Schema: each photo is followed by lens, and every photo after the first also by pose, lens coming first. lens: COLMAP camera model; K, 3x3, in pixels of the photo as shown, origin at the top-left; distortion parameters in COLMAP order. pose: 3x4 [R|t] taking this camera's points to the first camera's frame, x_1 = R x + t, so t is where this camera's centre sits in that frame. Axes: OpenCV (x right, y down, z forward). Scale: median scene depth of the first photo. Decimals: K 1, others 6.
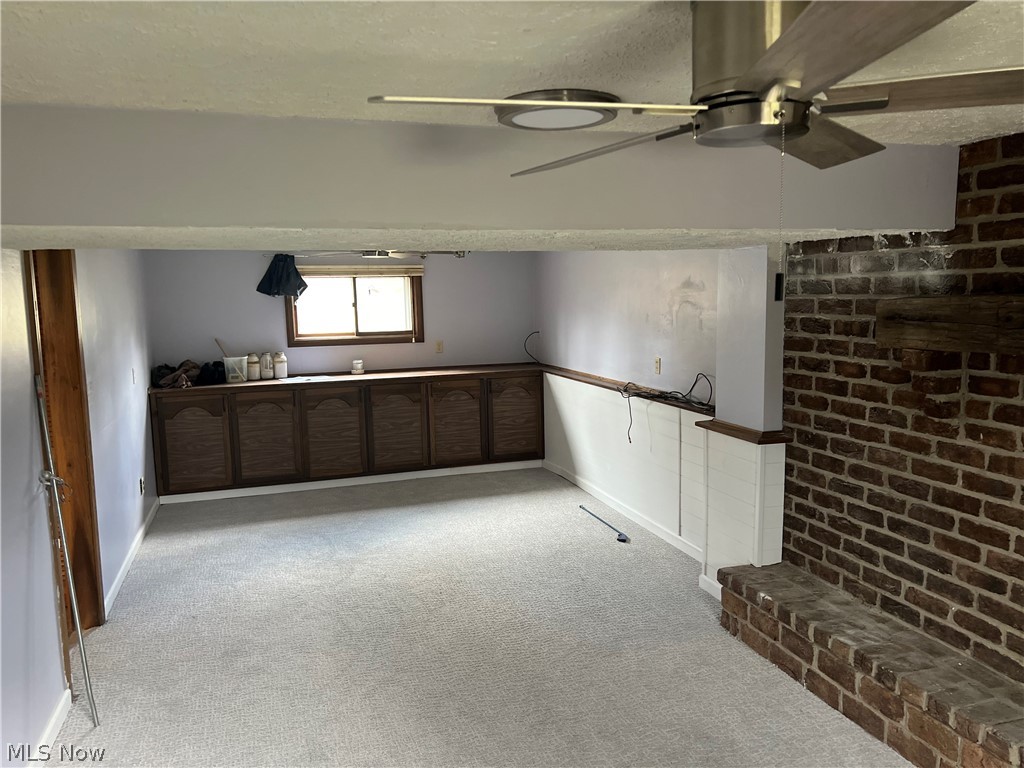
lens RADIAL K [[770.0, 0, 510.7], [0, 770.0, 381.1], [0, 0, 1]] dist [0.017311, -0.024645]
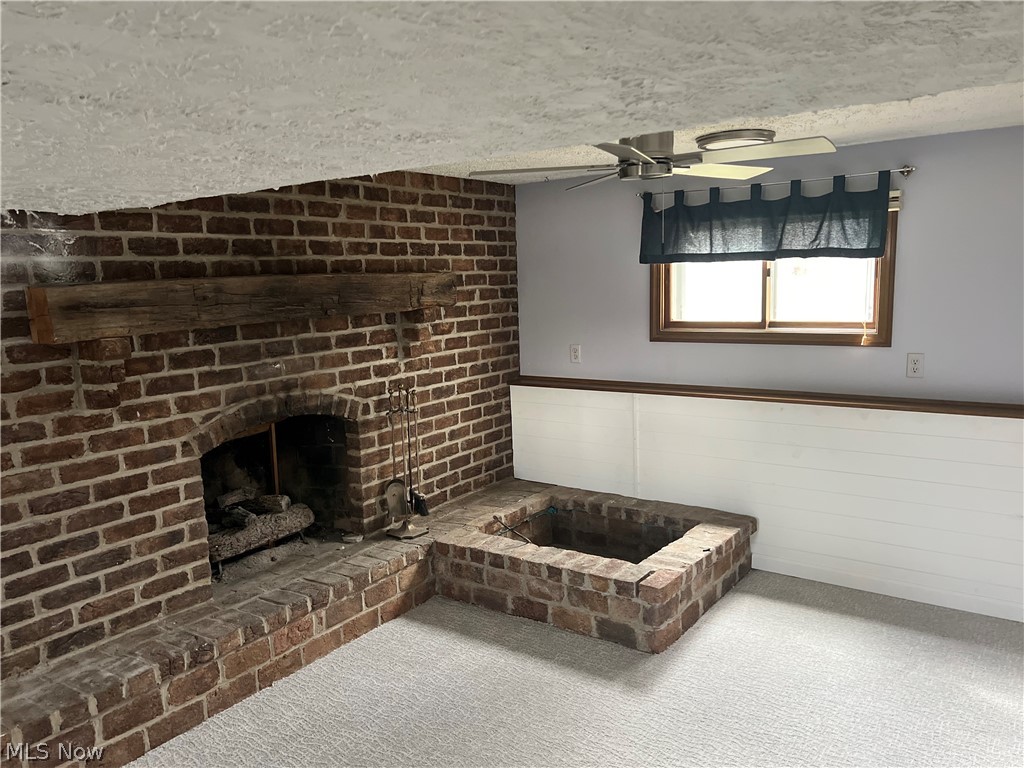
lens RADIAL K [[770.0, 0, 511.3], [0, 770.0, 388.5], [0, 0, 1]] dist [0.017311, -0.024645]
pose [[-0.601729, -0.077247, 0.794956, -0.531476], [0.136766, 0.970646, 0.197841, -0.100673], [-0.786904, 0.227770, -0.573501, 1.162768]]
